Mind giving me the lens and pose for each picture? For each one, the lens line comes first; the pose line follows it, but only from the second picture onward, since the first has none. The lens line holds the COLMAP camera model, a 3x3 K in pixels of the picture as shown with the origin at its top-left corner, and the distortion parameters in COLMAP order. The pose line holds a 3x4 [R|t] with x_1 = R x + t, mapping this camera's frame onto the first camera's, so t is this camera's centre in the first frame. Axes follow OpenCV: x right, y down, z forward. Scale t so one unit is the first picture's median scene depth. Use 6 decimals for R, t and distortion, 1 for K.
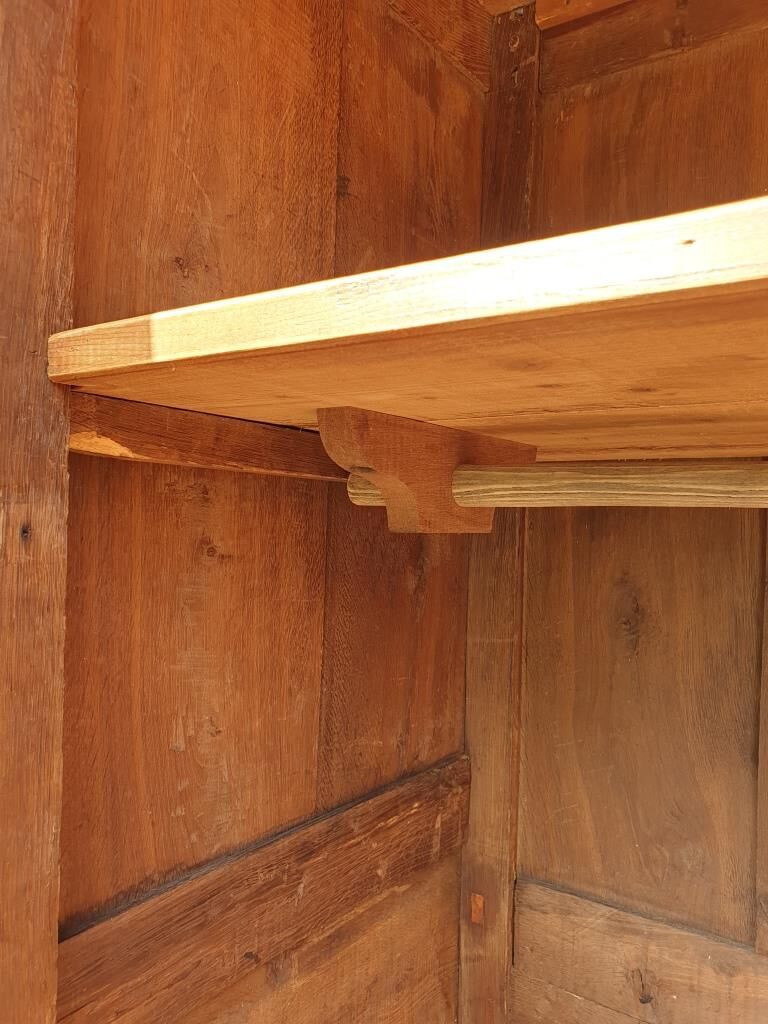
lens RADIAL K [[805.3, 0, 382.6], [0, 805.3, 519.1], [0, 0, 1]] dist [-0.009802, 0.043077]
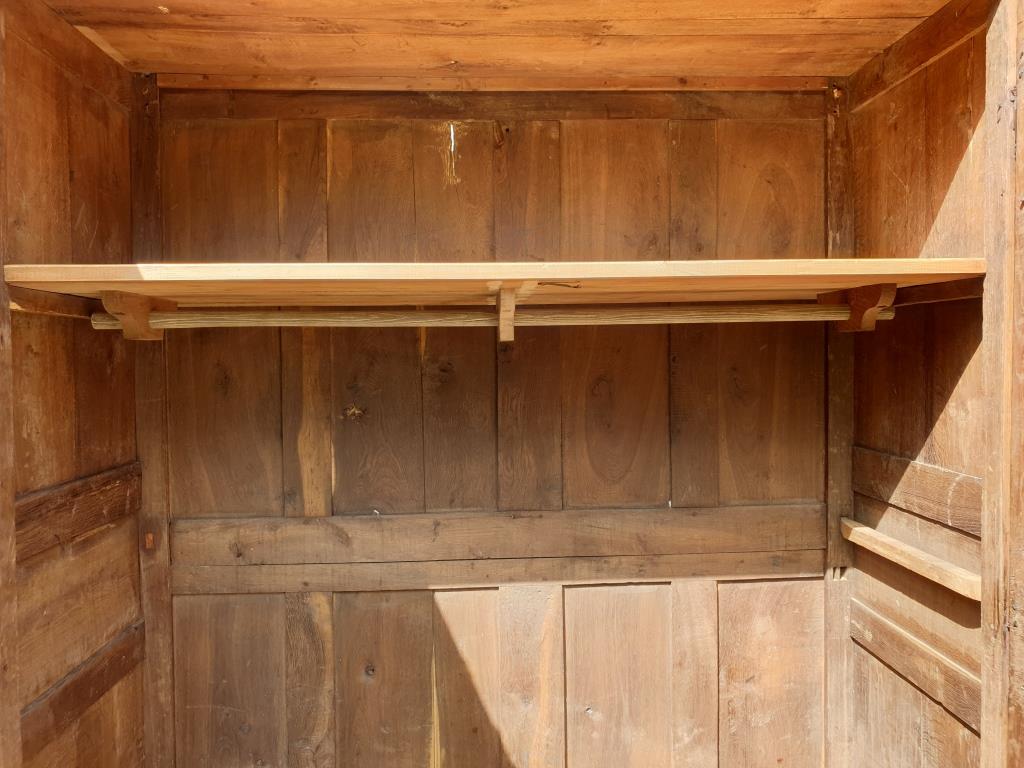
lens RADIAL K [[805.3, 0, 525.5], [0, 805.3, 379.9], [0, 0, 1]] dist [-0.009802, 0.043077]
pose [[0.777373, -0.059260, 0.626242, -0.424660], [0.035470, 0.998098, 0.050417, 0.043834], [-0.628039, -0.016980, 0.777997, -1.217886]]
